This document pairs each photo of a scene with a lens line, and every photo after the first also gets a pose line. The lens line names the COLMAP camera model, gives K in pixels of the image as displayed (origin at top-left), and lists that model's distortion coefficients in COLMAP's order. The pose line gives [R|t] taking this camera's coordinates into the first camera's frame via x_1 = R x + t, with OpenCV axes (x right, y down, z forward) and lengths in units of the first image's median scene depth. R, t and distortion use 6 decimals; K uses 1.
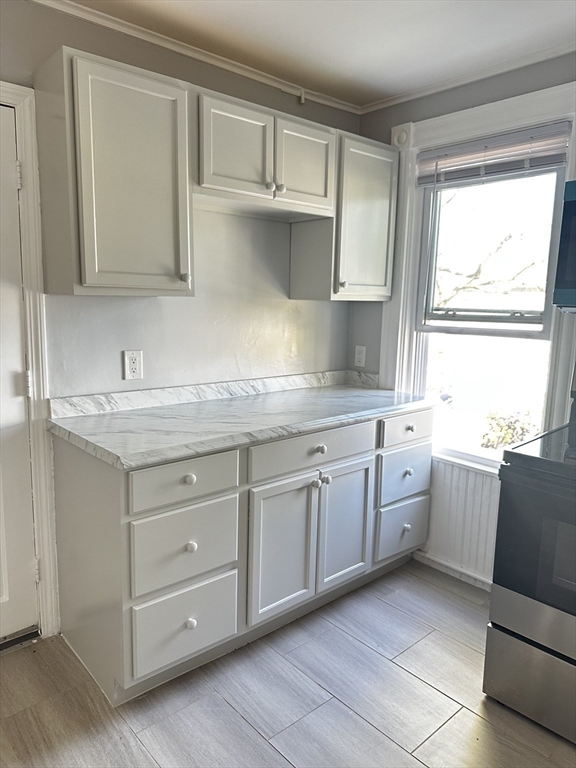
lens RADIAL K [[545.7, 0, 287.5], [0, 545.7, 384.0], [0, 0, 1]] dist [0.007583, -0.006977]
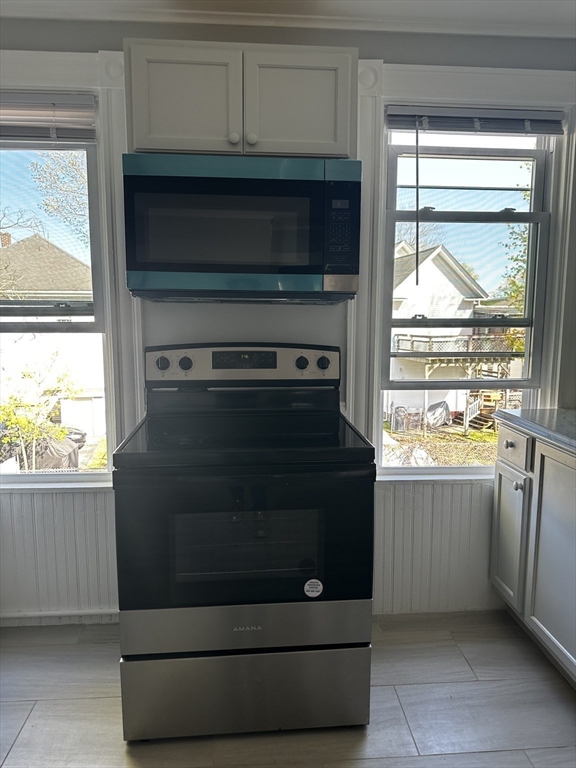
lens RADIAL K [[545.7, 0, 289.2], [0, 545.7, 389.3], [0, 0, 1]] dist [0.007583, -0.006977]
pose [[0.607932, -0.120621, 0.784773, -0.071106], [0.129393, 0.990231, 0.051965, 0.008743], [-0.783375, 0.069953, 0.617601, 0.187165]]
